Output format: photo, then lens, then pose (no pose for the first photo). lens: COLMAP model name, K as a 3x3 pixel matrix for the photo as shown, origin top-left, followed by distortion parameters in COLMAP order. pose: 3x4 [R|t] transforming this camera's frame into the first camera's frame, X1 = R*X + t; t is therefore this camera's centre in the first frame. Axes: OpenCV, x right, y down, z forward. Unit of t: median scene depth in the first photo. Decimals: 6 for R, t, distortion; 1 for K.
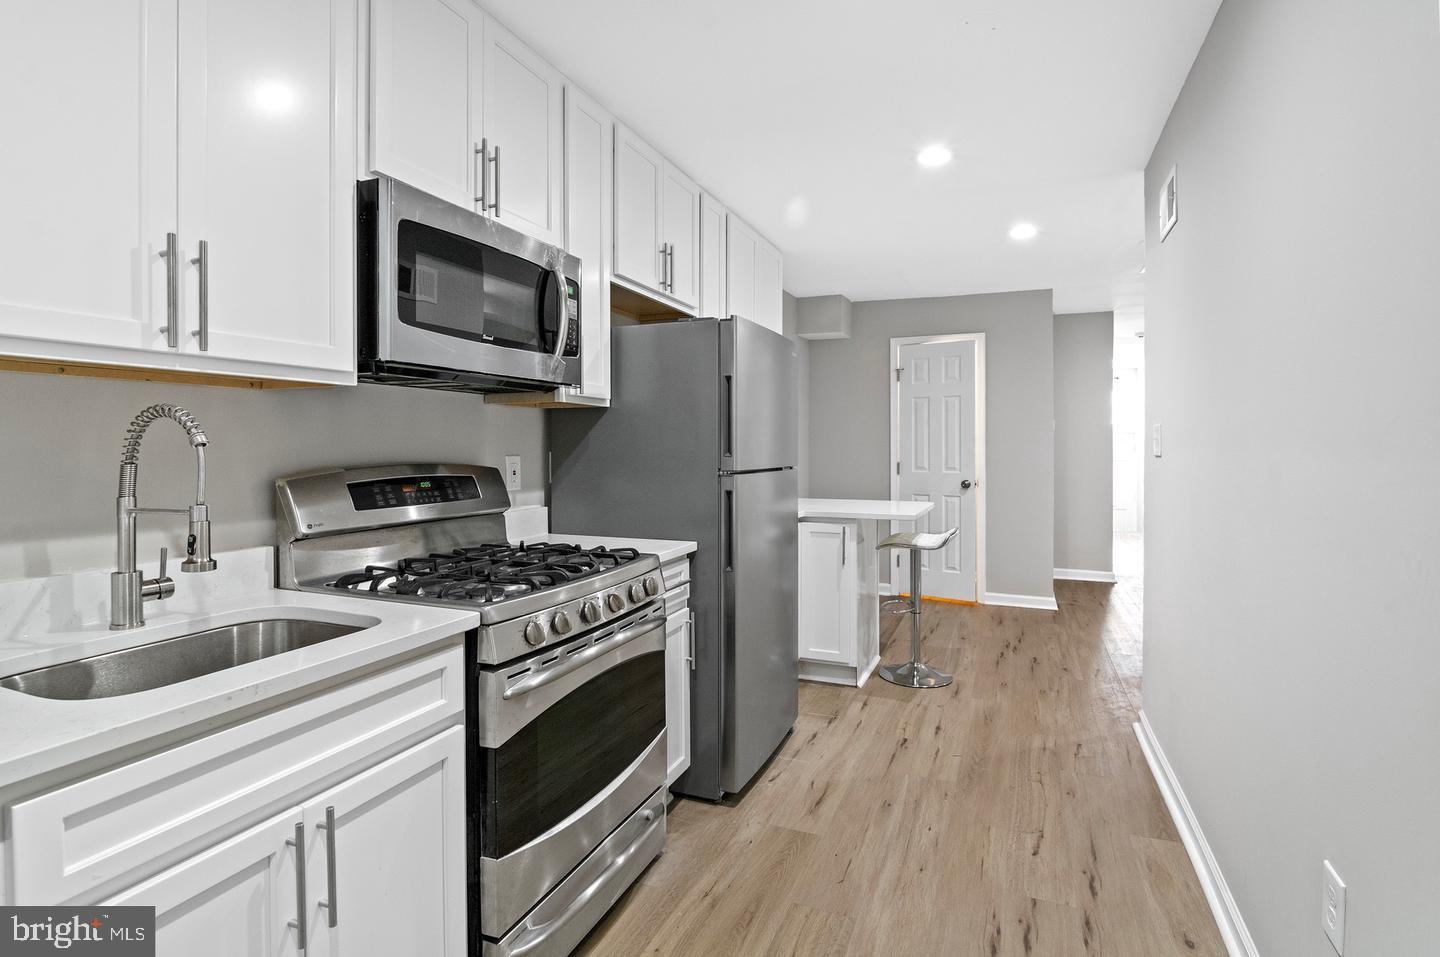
lens RADIAL K [[712.5, 0, 729.7], [0, 712.5, 442.9], [0, 0, 1]] dist [-0.003579, -0.005882]
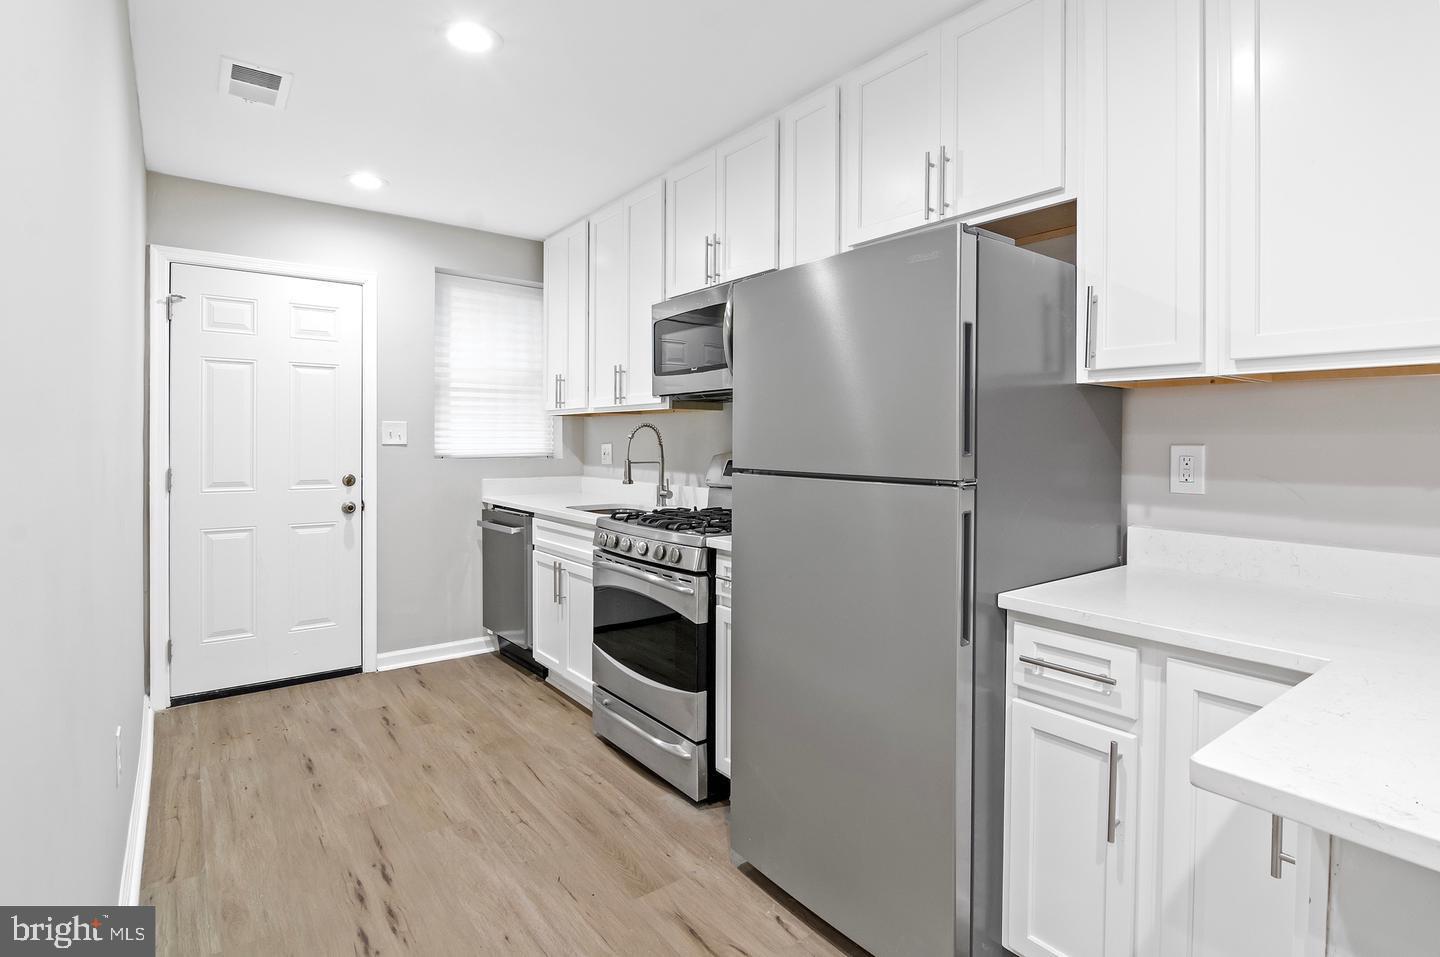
lens RADIAL K [[712.5, 0, 724.1], [0, 712.5, 450.0], [0, 0, 1]] dist [-0.003579, -0.005882]
pose [[-0.507736, 0.014345, -0.861393, 0.945929], [-0.000010, 0.999861, 0.016657, 0.002004], [0.861513, 0.008466, -0.507665, 1.812830]]
